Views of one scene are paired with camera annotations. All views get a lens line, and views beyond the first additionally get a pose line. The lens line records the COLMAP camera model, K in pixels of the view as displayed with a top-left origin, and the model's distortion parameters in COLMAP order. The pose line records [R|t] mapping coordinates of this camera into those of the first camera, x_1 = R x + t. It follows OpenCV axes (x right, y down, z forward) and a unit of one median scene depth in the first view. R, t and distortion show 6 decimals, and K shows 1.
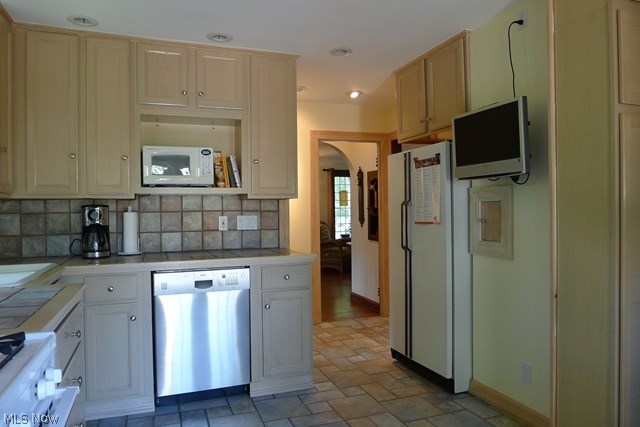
lens RADIAL K [[442.0, 0, 315.8], [0, 442.0, 212.0], [0, 0, 1]] dist [-0.039991, -0.000703]
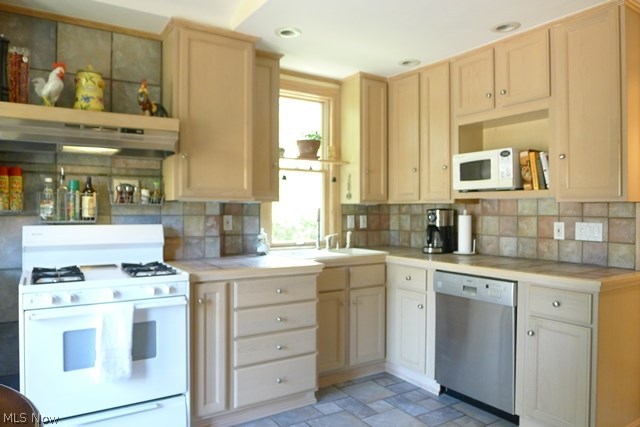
lens RADIAL K [[442.0, 0, 315.8], [0, 442.0, 212.0], [0, 0, 1]] dist [-0.039991, -0.000703]
pose [[0.216749, 0.017380, -0.976073, 0.526712], [-0.006740, 0.999844, 0.016306, -0.021895], [0.976204, 0.003044, 0.216833, 0.370846]]
